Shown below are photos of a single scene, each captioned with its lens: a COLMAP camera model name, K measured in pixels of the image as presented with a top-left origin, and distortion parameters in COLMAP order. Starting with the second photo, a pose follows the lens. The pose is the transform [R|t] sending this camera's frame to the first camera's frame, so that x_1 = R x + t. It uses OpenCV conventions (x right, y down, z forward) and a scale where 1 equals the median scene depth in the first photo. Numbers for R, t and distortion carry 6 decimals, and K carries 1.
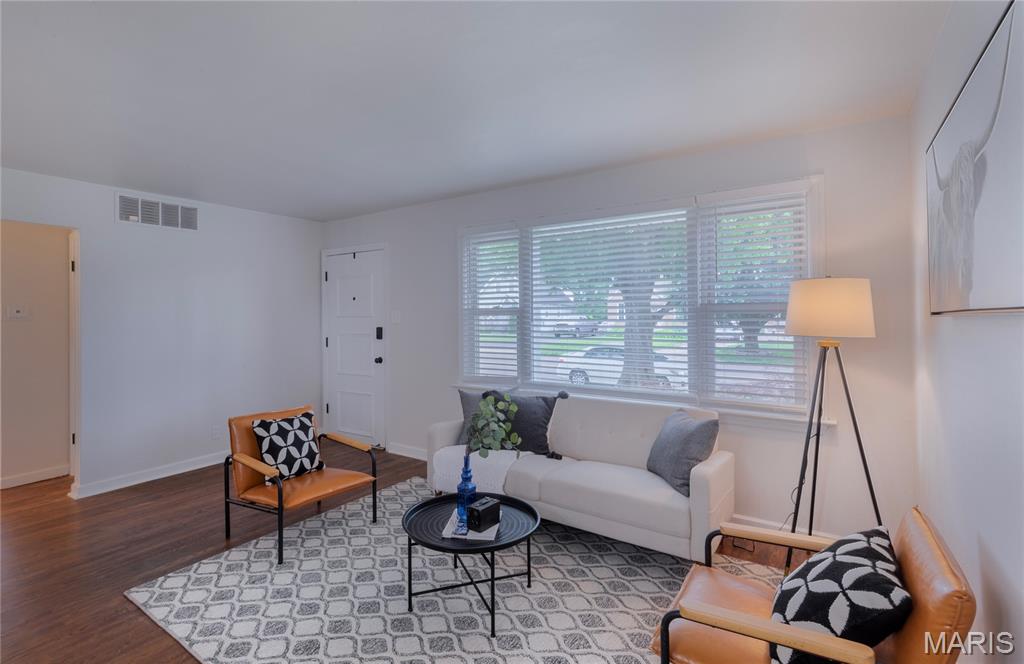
lens RADIAL K [[502.8, 0, 508.9], [0, 502.8, 309.9], [0, 0, 1]] dist [-0.001201, -0.000193]
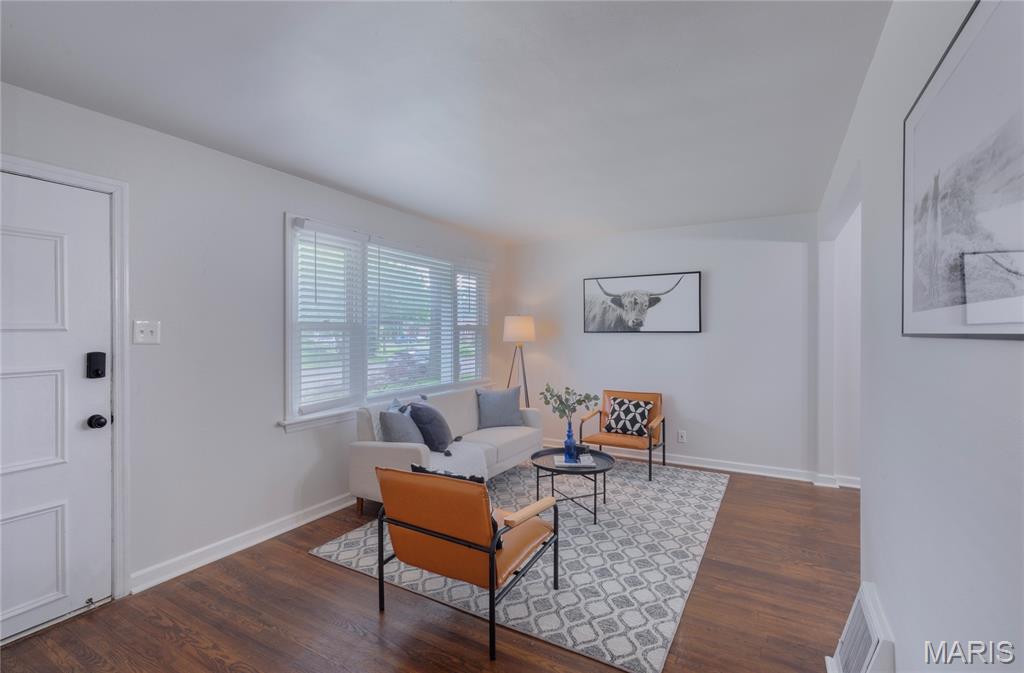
lens RADIAL K [[465.3, 0, 504.3], [0, 465.3, 336.9], [0, 0, 1]] dist [-0.000223, -0.000356]
pose [[-0.081869, -0.002532, 0.996640, -1.408035], [-0.008101, 0.999965, 0.001875, 0.029561], [-0.996610, -0.007920, -0.081886, 1.249729]]
